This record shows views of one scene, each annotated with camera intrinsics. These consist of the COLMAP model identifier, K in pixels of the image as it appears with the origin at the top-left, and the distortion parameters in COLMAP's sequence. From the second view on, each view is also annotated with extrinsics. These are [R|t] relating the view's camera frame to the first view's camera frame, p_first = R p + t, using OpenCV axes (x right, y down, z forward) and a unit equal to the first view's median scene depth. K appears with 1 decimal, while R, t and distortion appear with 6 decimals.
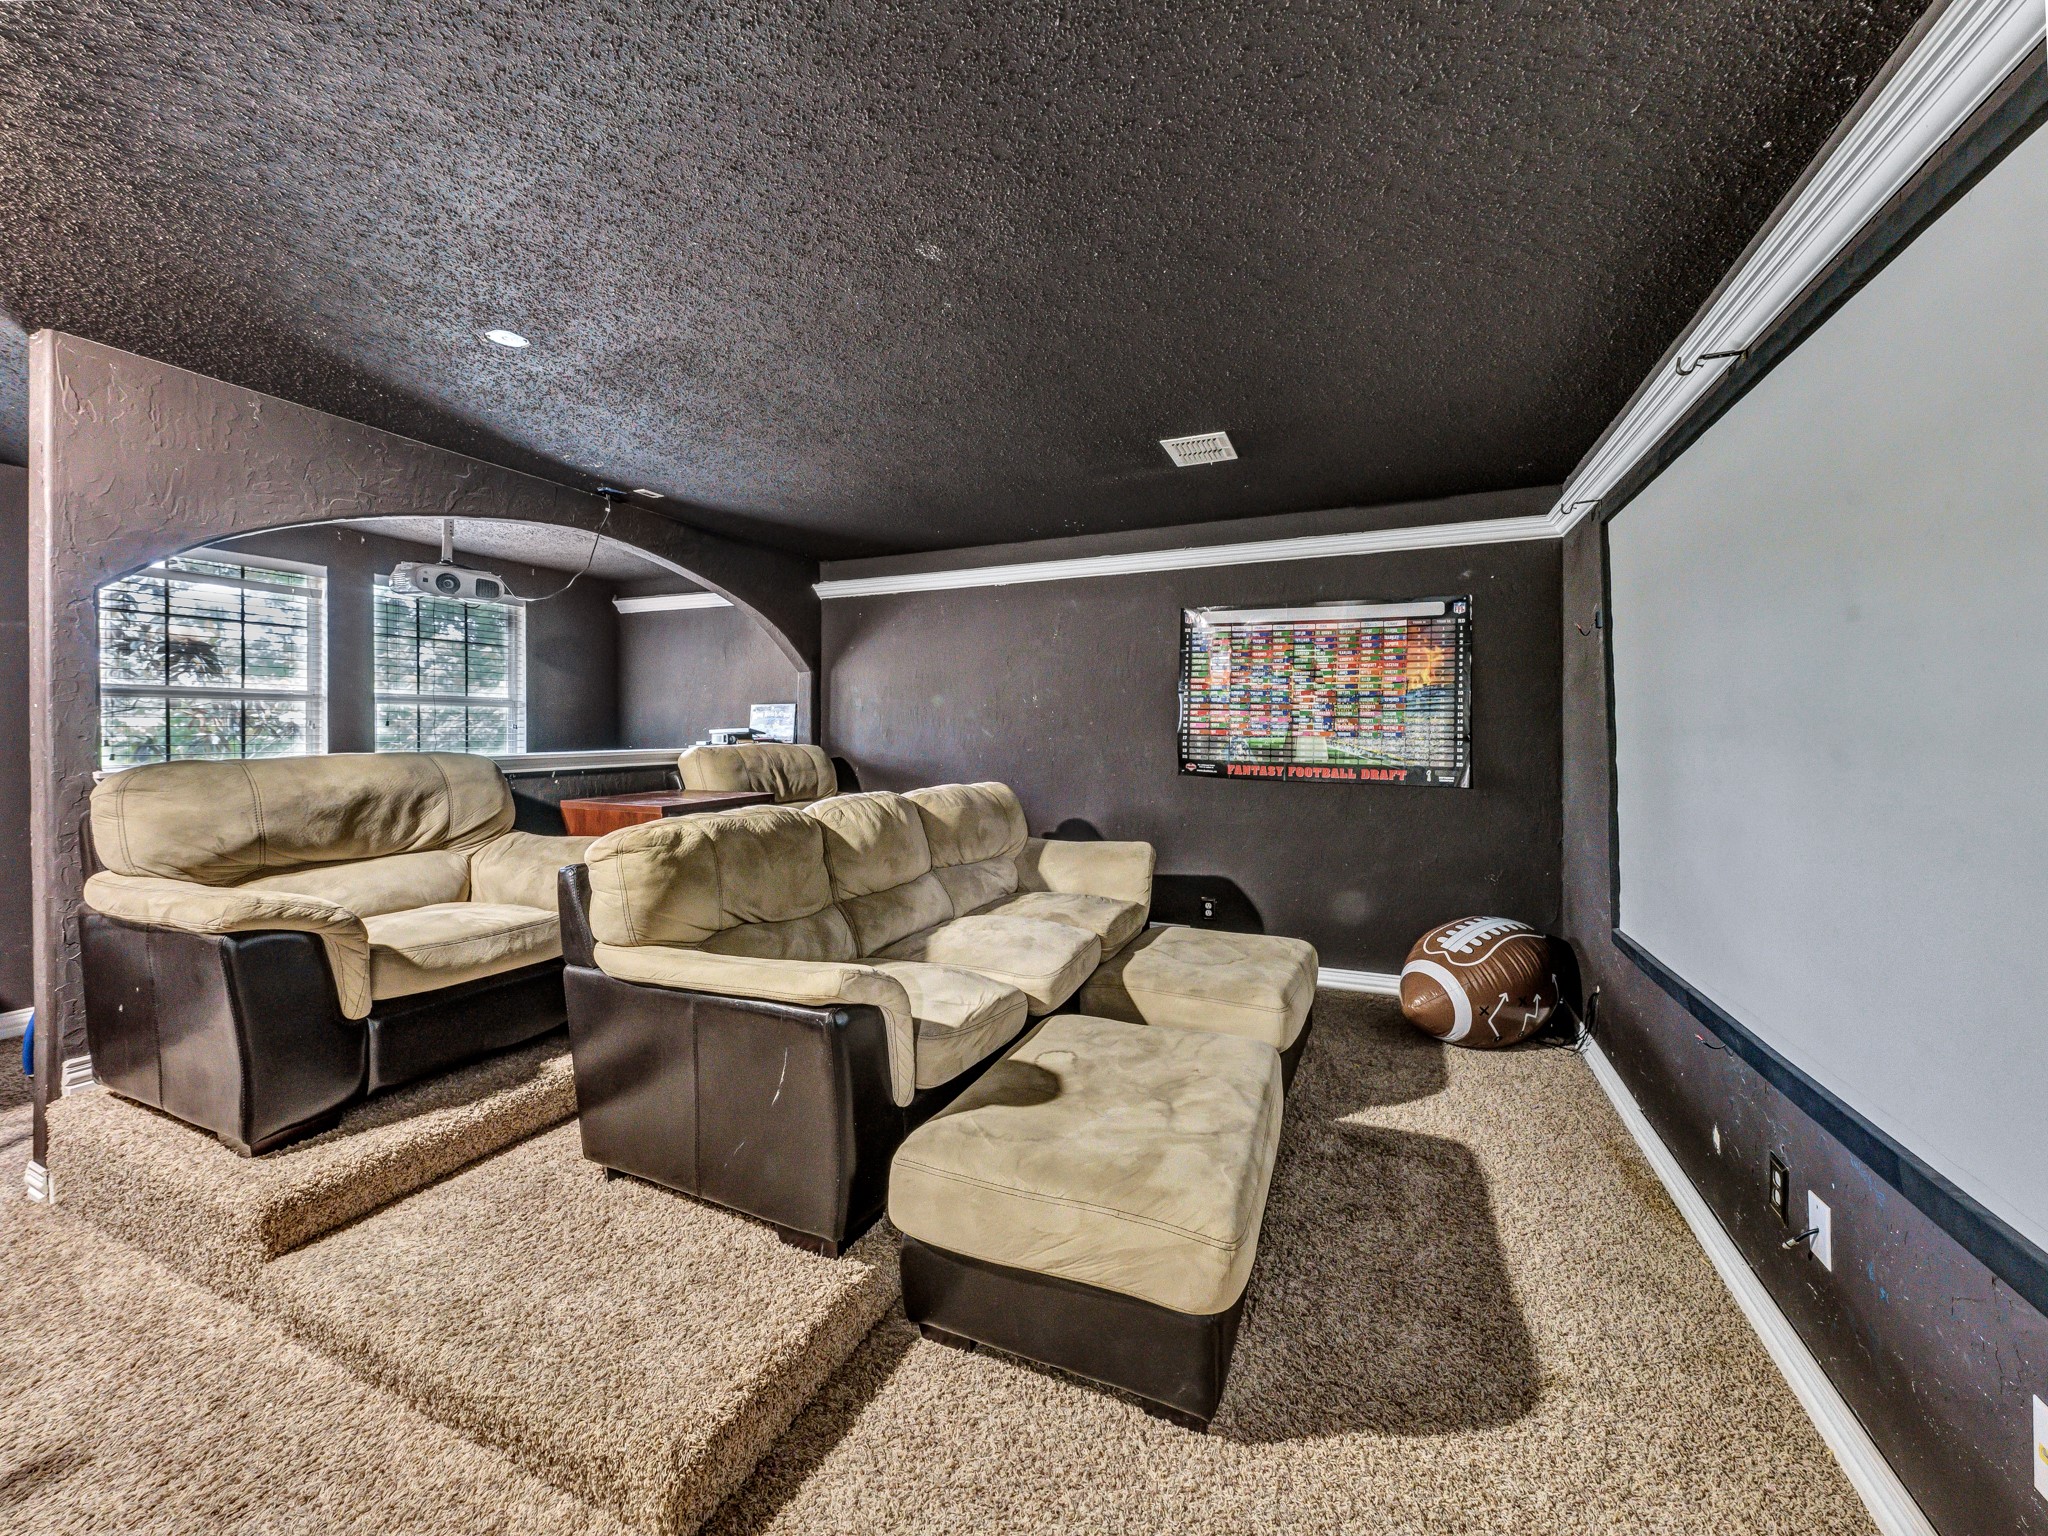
lens RADIAL K [[790.4, 0, 1030.1], [0, 790.4, 723.3], [0, 0, 1]] dist [-0.001105, -0.000294]
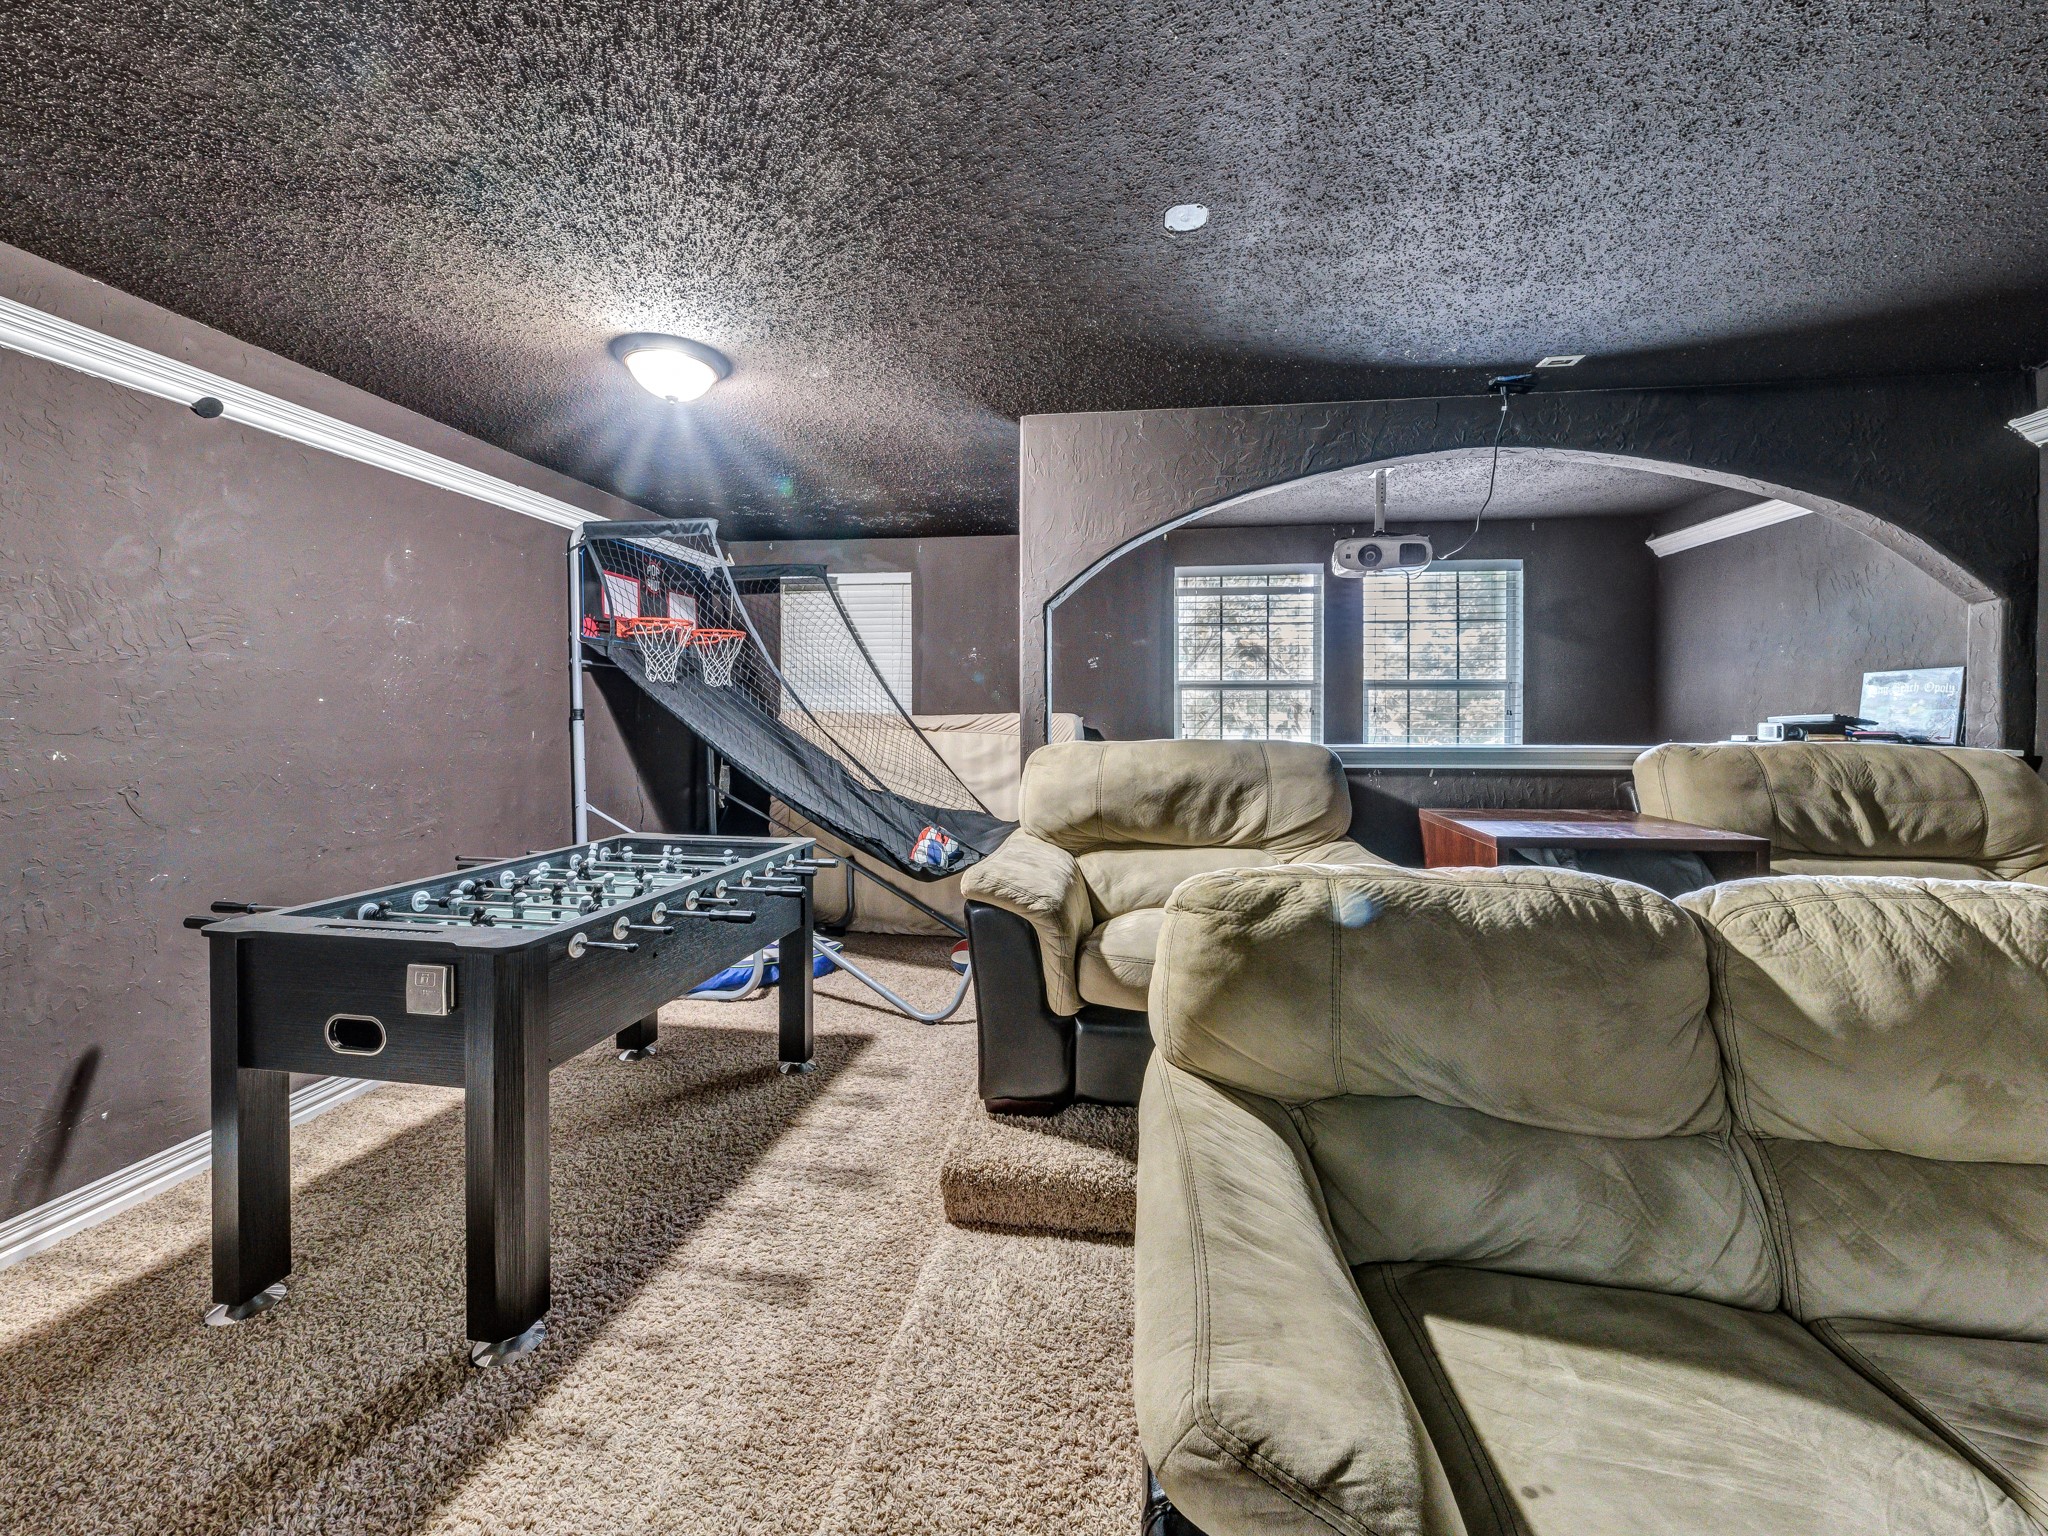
lens RADIAL K [[790.4, 0, 1030.1], [0, 790.4, 723.3], [0, 0, 1]] dist [-0.001105, -0.000294]
pose [[0.282859, 0.010520, -0.959104, 0.041859], [0.005775, 0.999903, 0.012670, 0.004022], [0.959144, -0.009122, 0.282771, 0.494928]]
